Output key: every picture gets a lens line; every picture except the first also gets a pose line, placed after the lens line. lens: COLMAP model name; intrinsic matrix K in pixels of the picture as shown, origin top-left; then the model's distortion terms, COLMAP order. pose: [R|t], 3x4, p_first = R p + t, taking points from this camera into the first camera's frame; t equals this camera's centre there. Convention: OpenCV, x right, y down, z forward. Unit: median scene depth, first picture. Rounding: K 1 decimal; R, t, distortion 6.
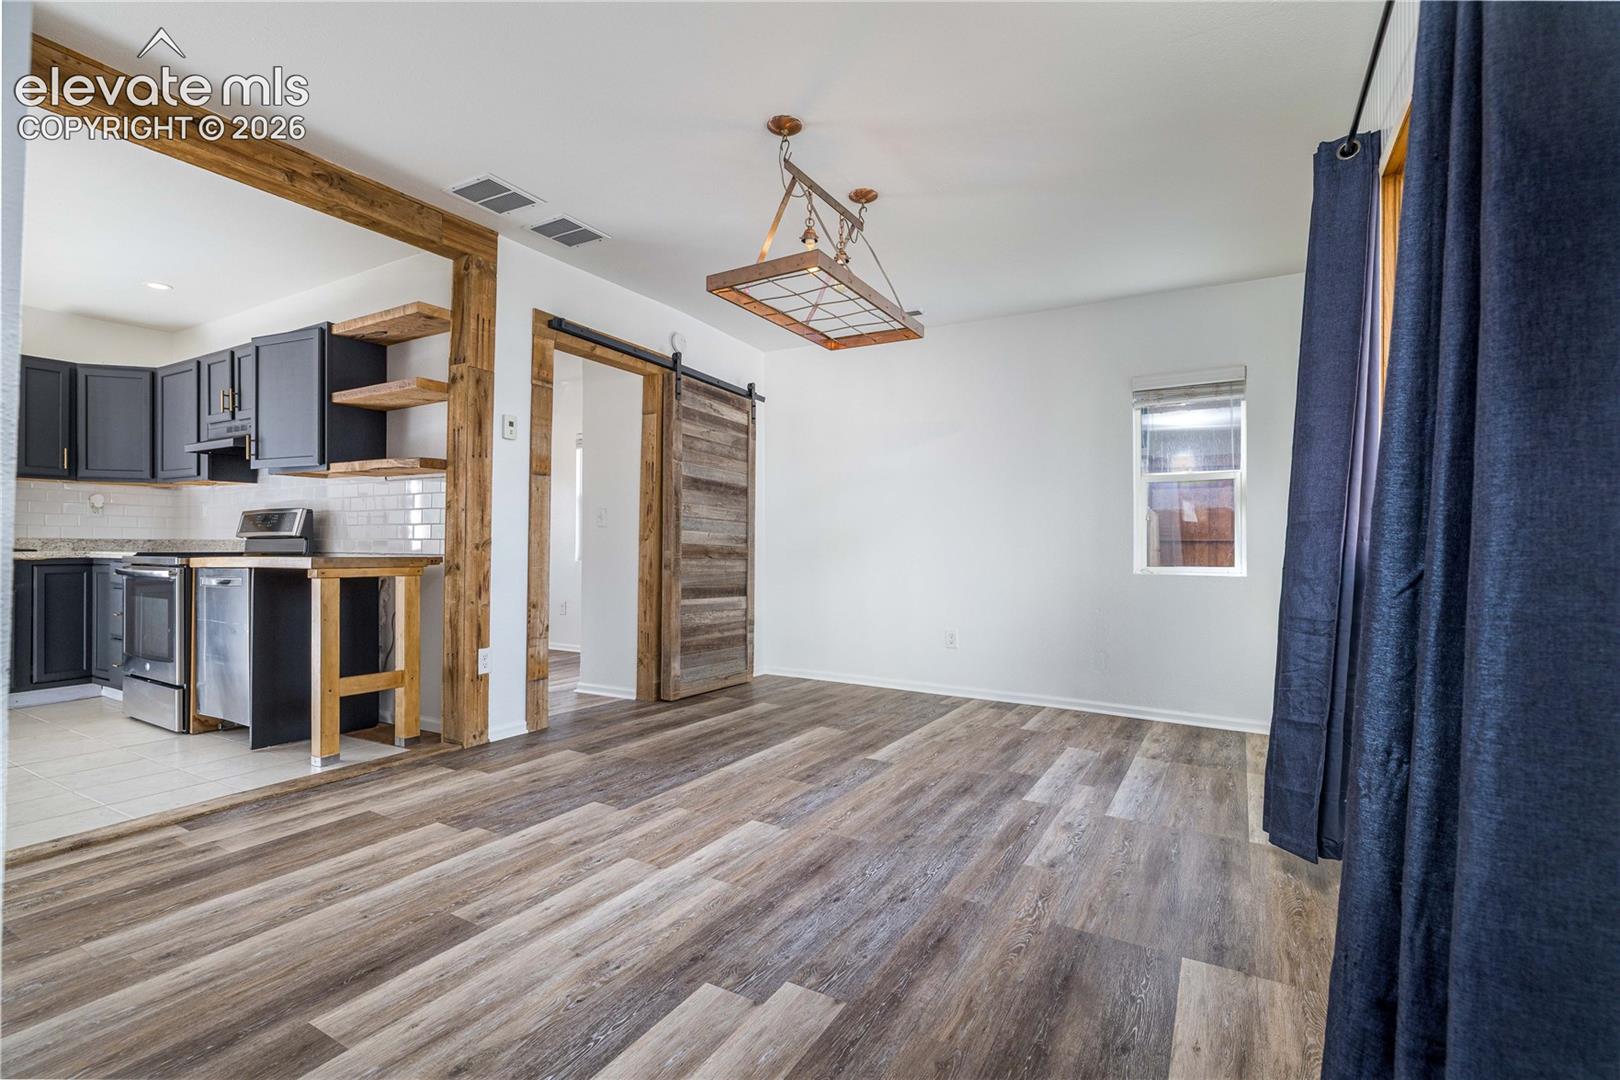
lens RADIAL K [[728.2, 0, 808.0], [0, 728.2, 540.9], [0, 0, 1]] dist [-0.004312, 0.000034]
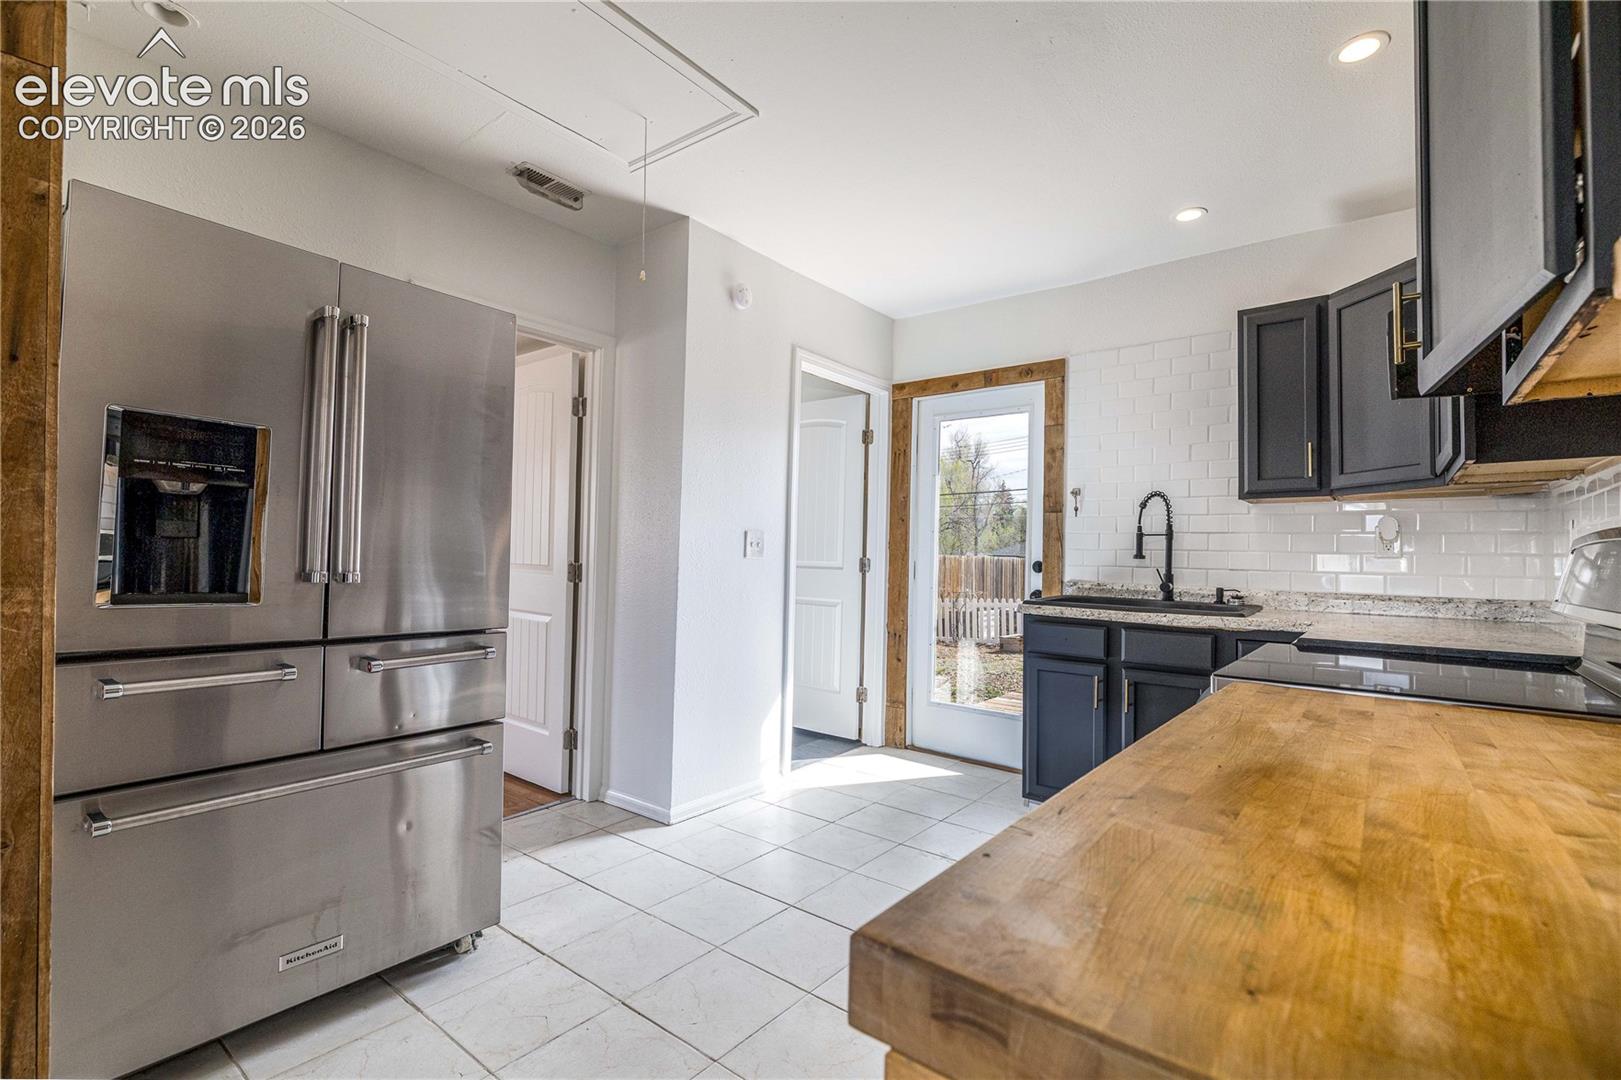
lens RADIAL K [[728.7, 0, 808.5], [0, 728.7, 540.9], [0, 0, 1]] dist [-0.004312, 0.000034]
pose [[-0.134568, -0.037982, -0.990176, -0.642574], [-0.007958, 0.999274, -0.037250, -0.036835], [0.990872, 0.002867, -0.134773, 1.119494]]
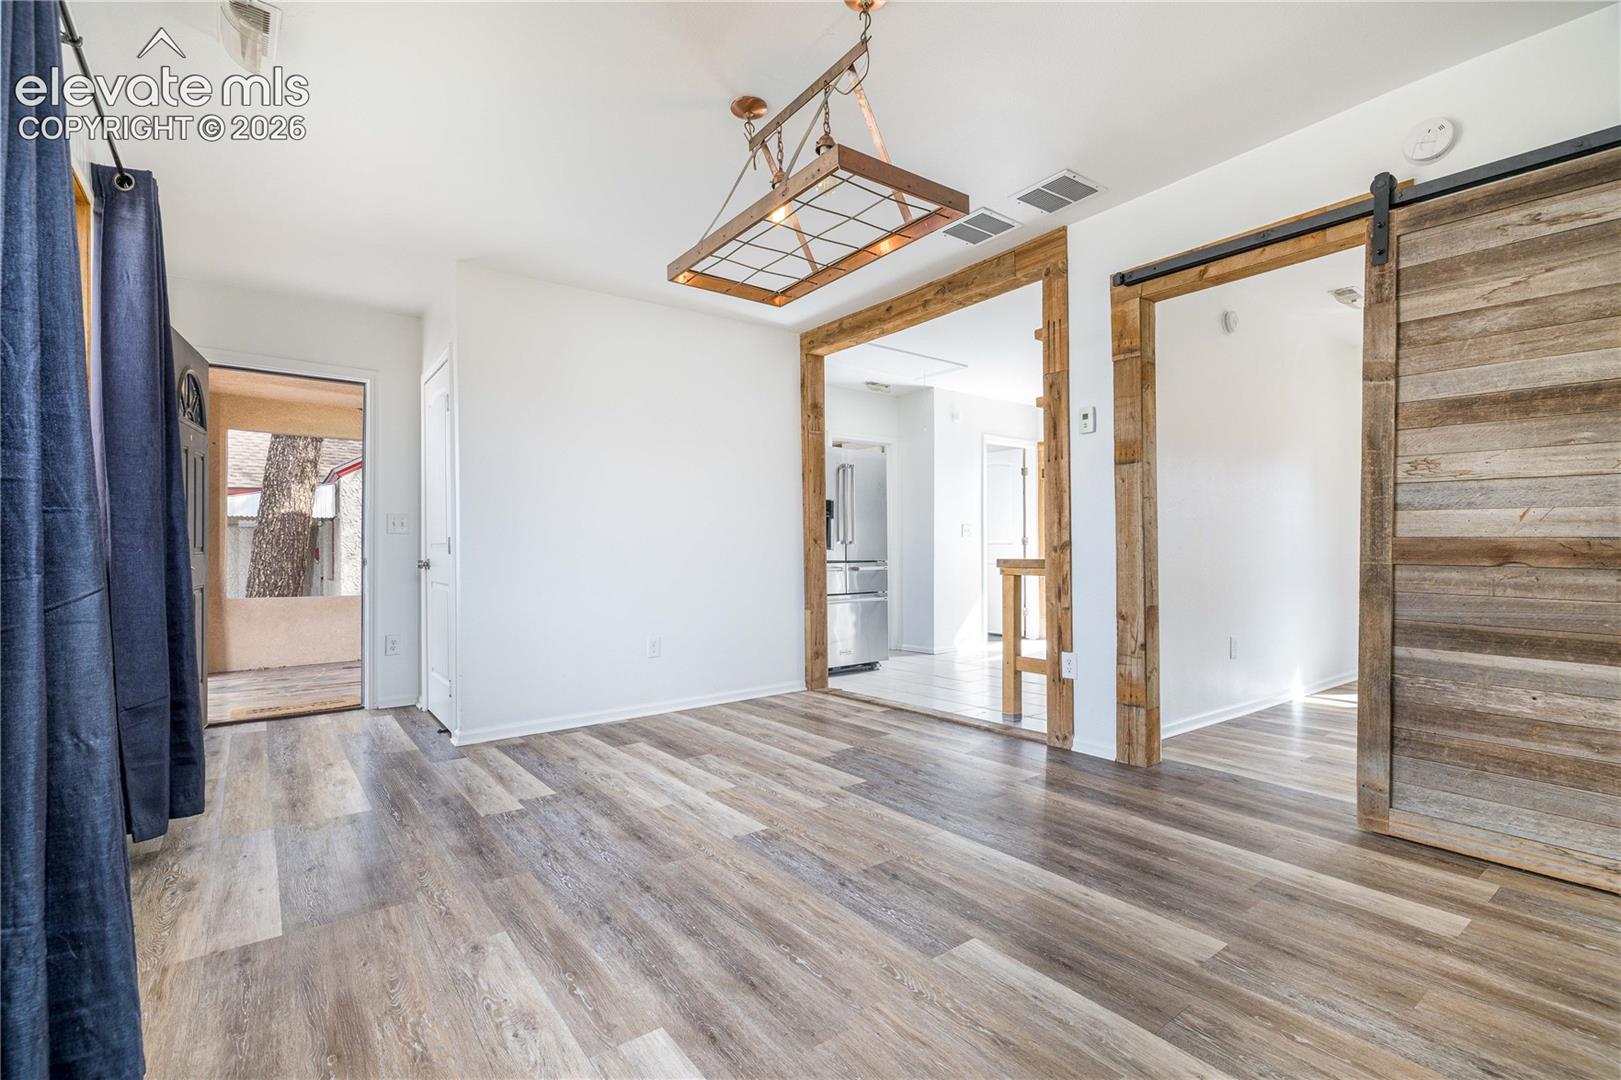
lens RADIAL K [[728.7, 0, 808.5], [0, 728.7, 540.9], [0, 0, 1]] dist [-0.004312, 0.000034]
pose [[-0.384457, -0.020001, -0.922926, 0.761352], [0.014128, 0.999521, -0.027546, 0.024191], [0.923035, -0.023630, -0.383990, 1.340603]]
